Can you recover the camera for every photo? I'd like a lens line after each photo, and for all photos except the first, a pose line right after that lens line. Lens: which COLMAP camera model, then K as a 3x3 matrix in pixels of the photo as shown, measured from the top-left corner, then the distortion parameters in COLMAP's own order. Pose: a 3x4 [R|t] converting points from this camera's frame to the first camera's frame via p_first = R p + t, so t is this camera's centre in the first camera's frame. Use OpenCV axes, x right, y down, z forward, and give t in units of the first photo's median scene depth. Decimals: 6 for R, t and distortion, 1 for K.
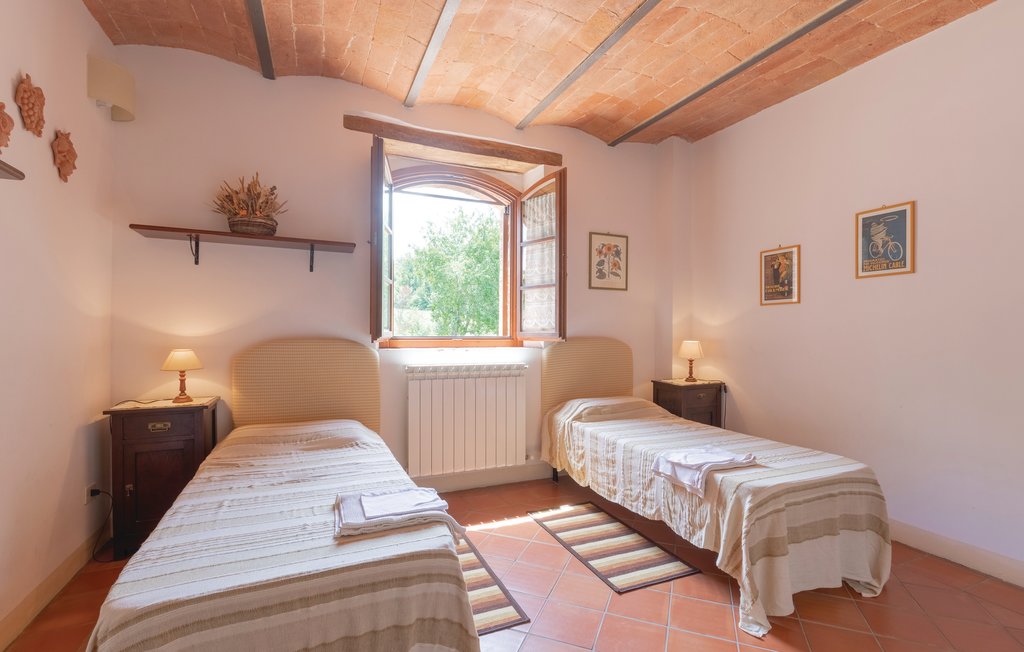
lens RADIAL K [[460.1, 0, 511.9], [0, 460.1, 342.0], [0, 0, 1]] dist [-0.000046, -0.000044]
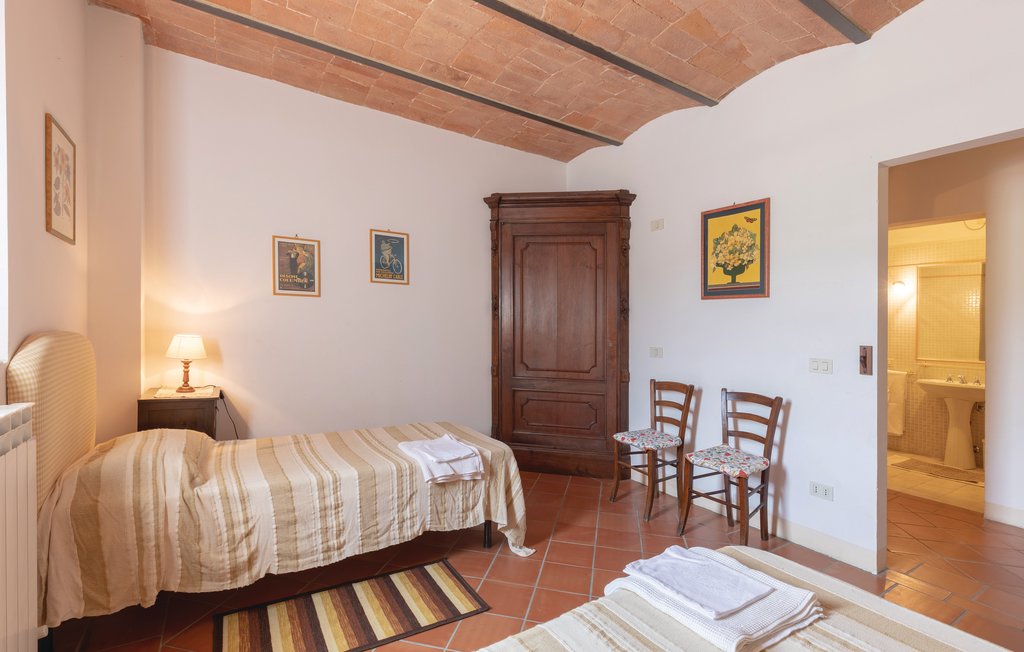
lens RADIAL K [[463.5, 0, 512.0], [0, 463.5, 326.0], [0, 0, 1]] dist [-0.000022, 0.000004]
pose [[-0.145910, -0.001397, 0.989297, -0.532660], [-0.002761, 0.999996, 0.001004, -0.024075], [-0.989294, -0.002585, -0.145914, 0.819949]]
